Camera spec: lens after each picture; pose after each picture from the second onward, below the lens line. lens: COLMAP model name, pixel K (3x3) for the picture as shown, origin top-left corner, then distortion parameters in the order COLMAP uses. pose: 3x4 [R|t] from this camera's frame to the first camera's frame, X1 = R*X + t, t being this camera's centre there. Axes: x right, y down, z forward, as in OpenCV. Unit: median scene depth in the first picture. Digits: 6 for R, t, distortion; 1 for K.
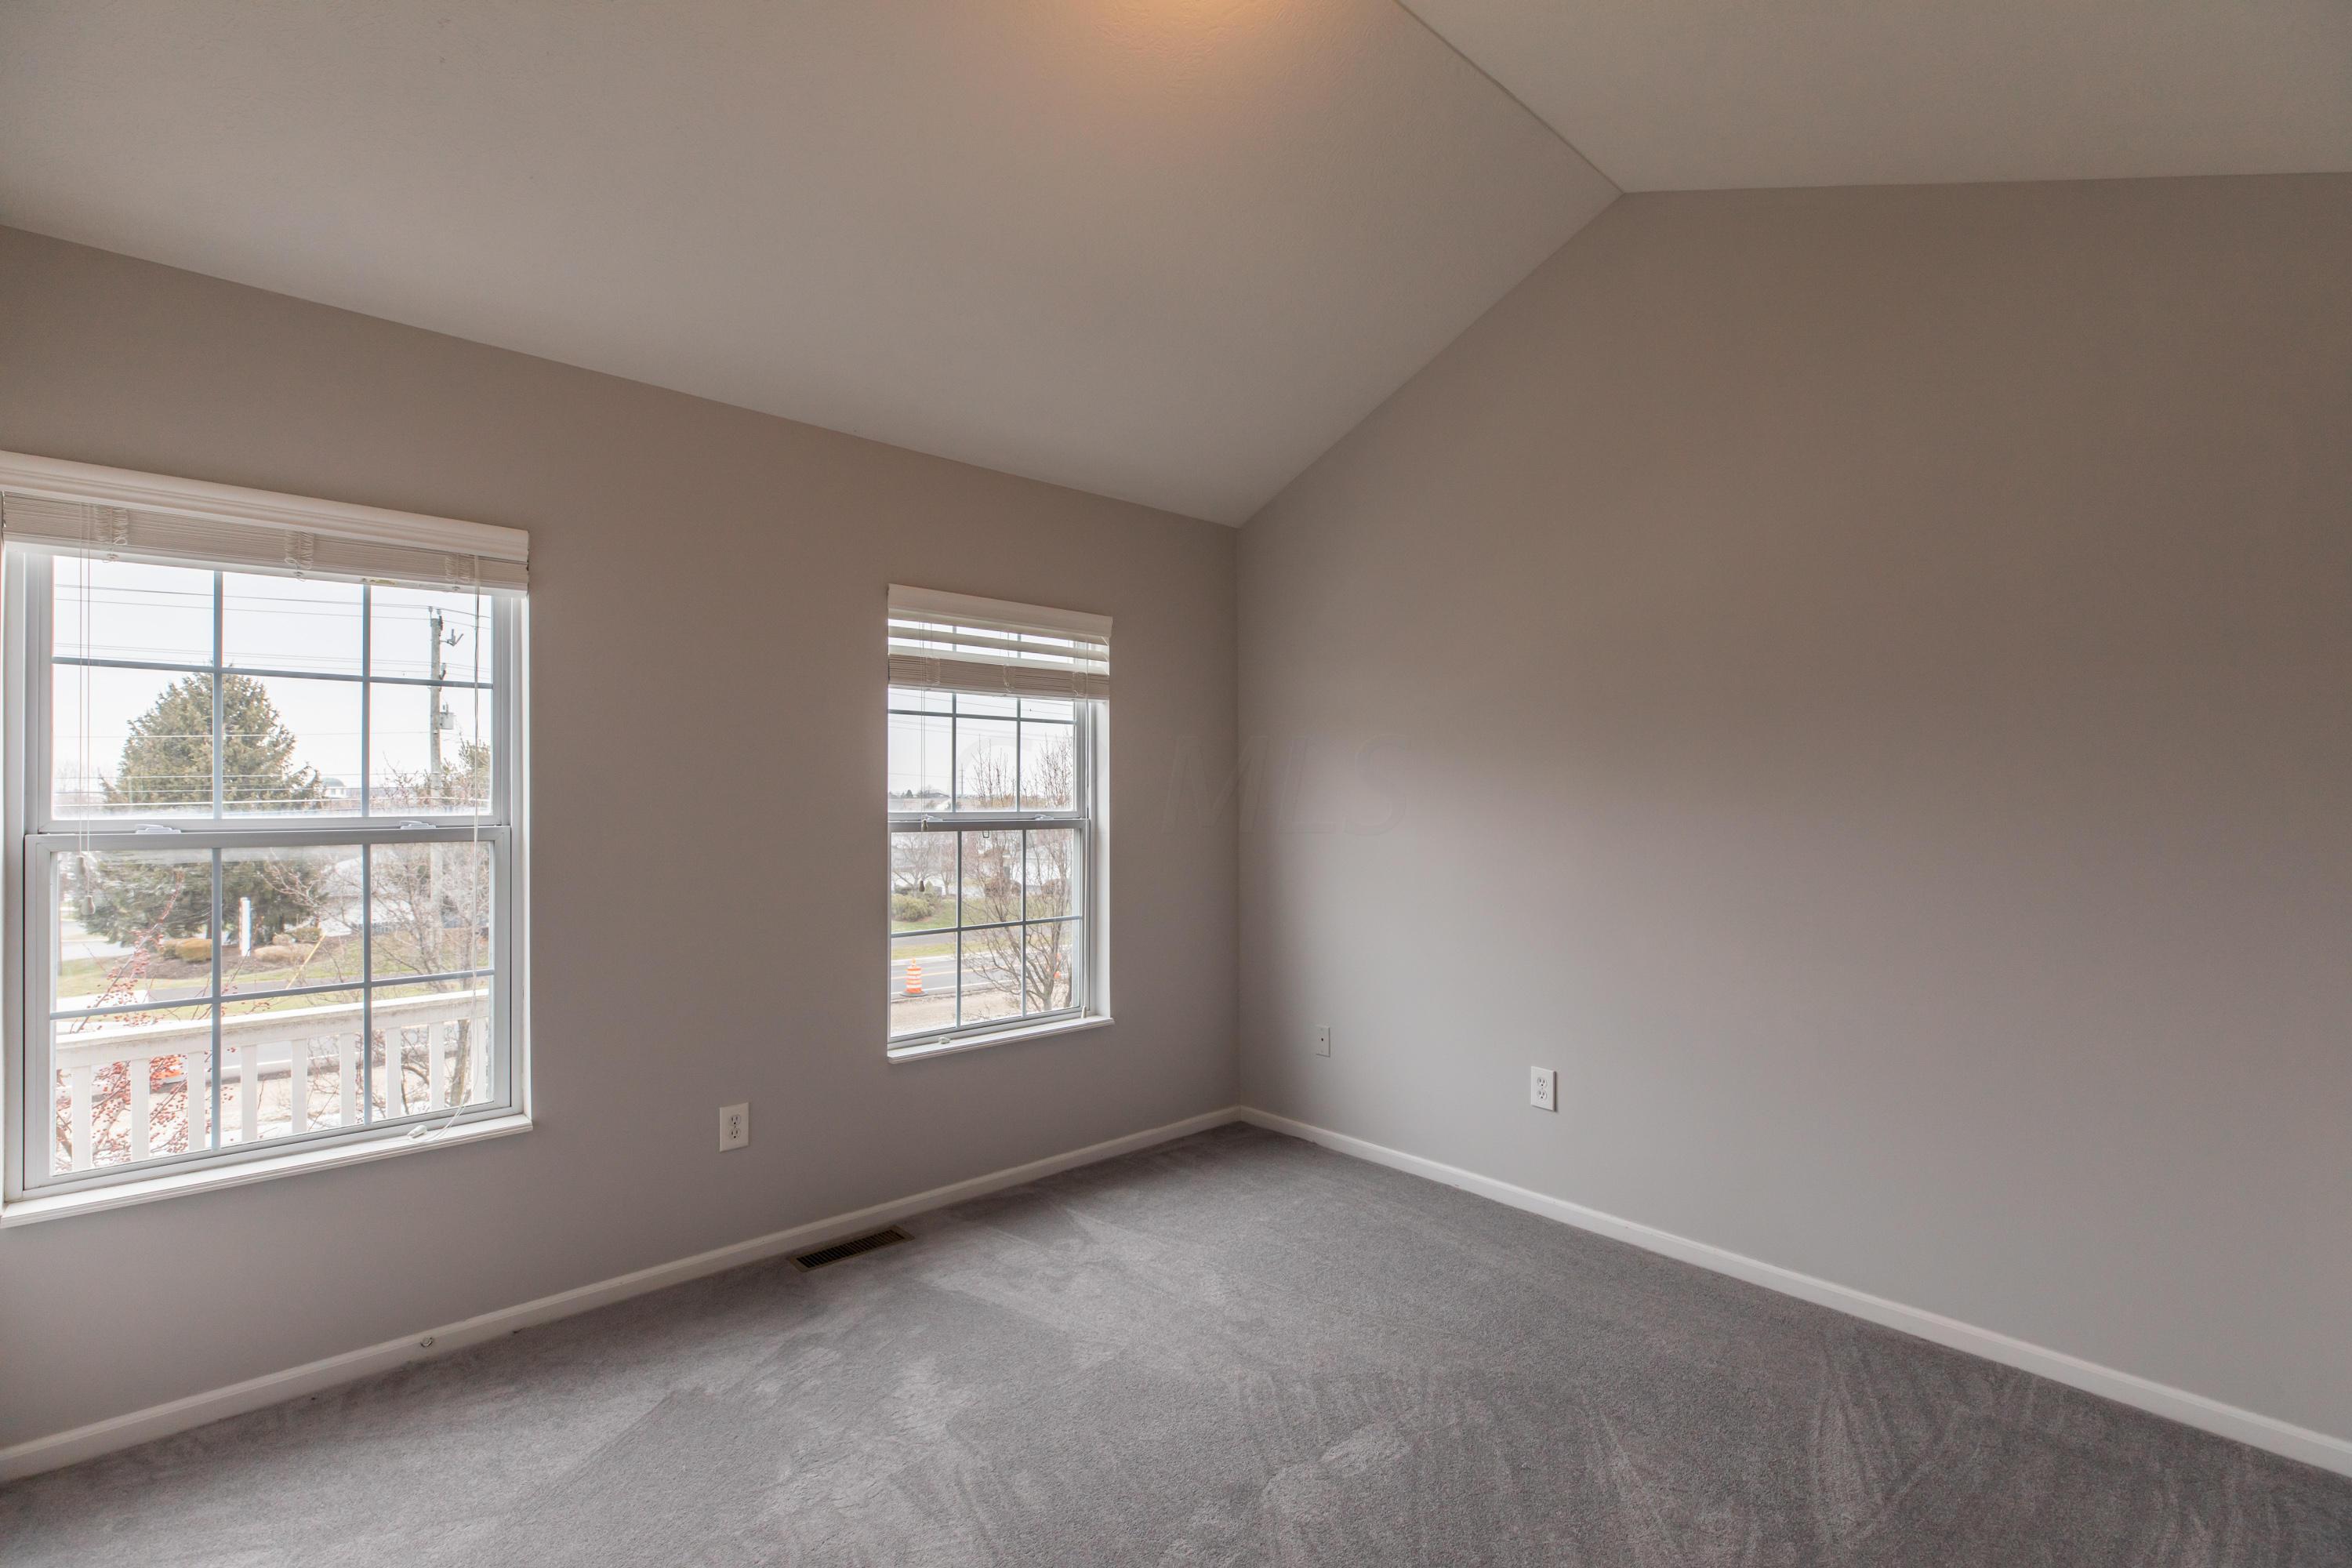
lens RADIAL K [[1049.6, 0, 1176.6], [0, 1049.6, 787.9], [0, 0, 1]] dist [0.003705, -0.000538]
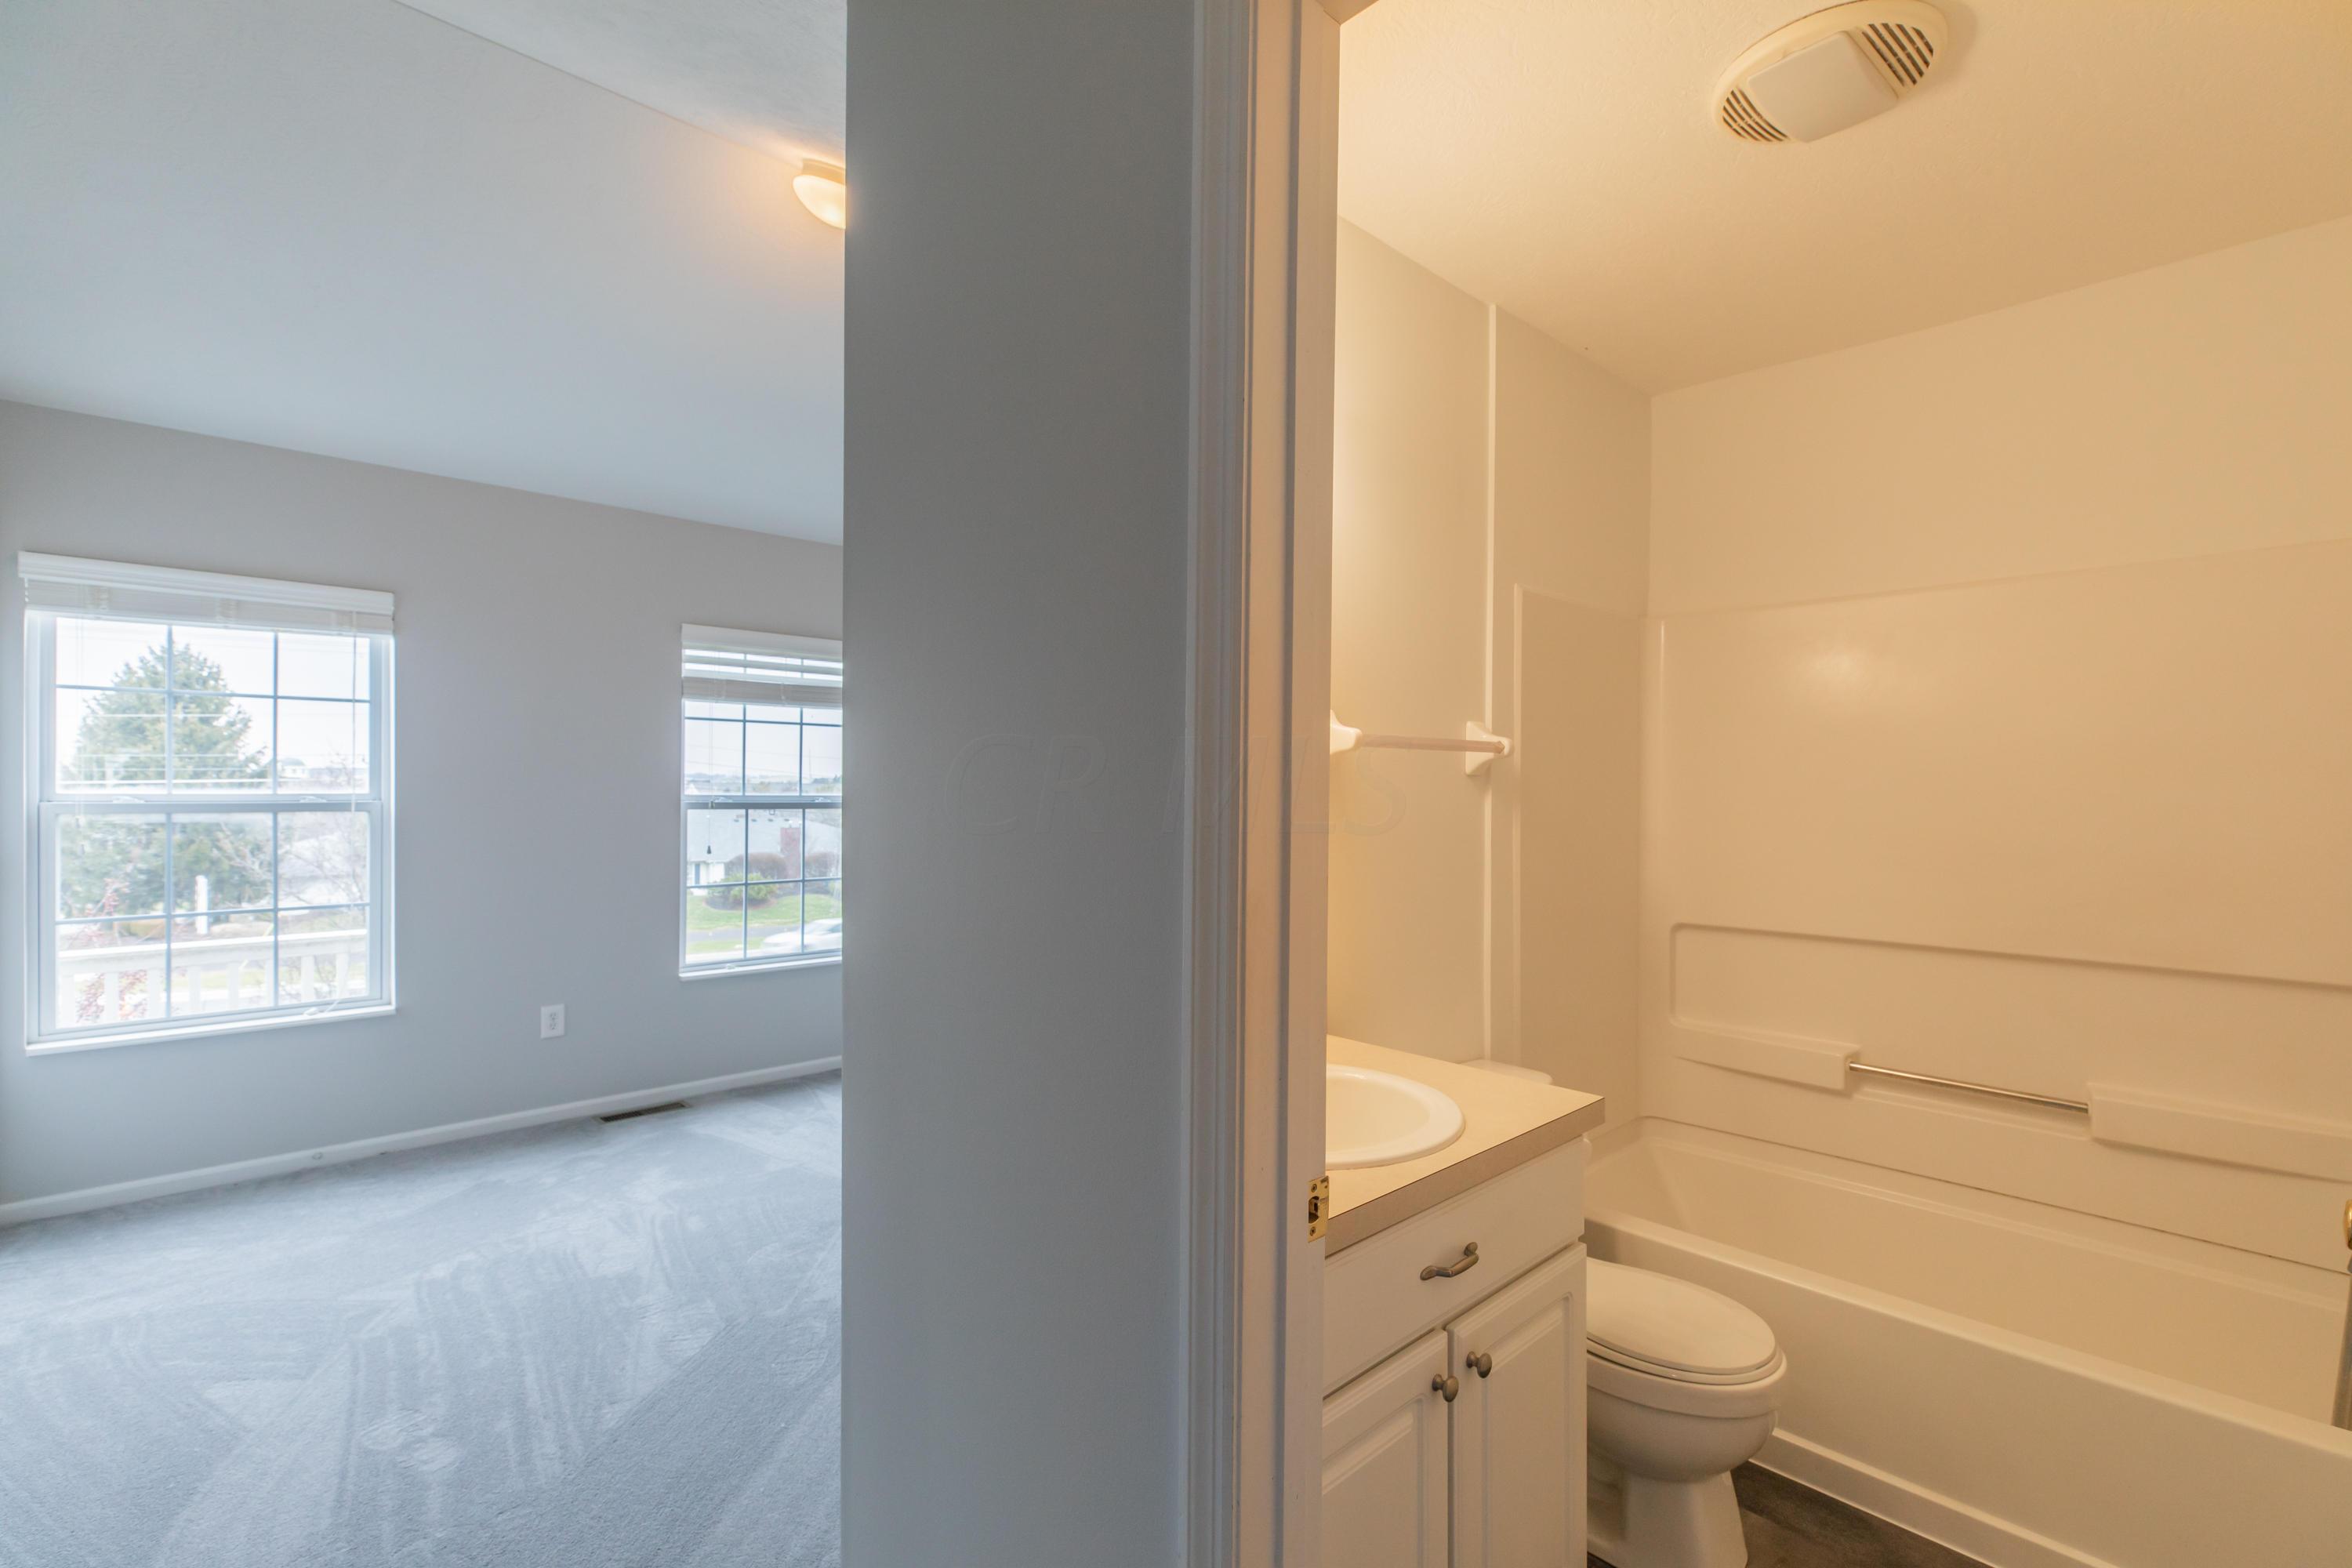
lens RADIAL K [[1049.6, 0, 1175.4], [0, 1049.6, 788.5], [0, 0, 1]] dist [0.003705, -0.000538]
pose [[0.999716, 0.010159, 0.021574, 0.403223], [-0.010405, 0.999882, 0.011328, -0.007188], [-0.021456, -0.011549, 0.999703, -0.436650]]
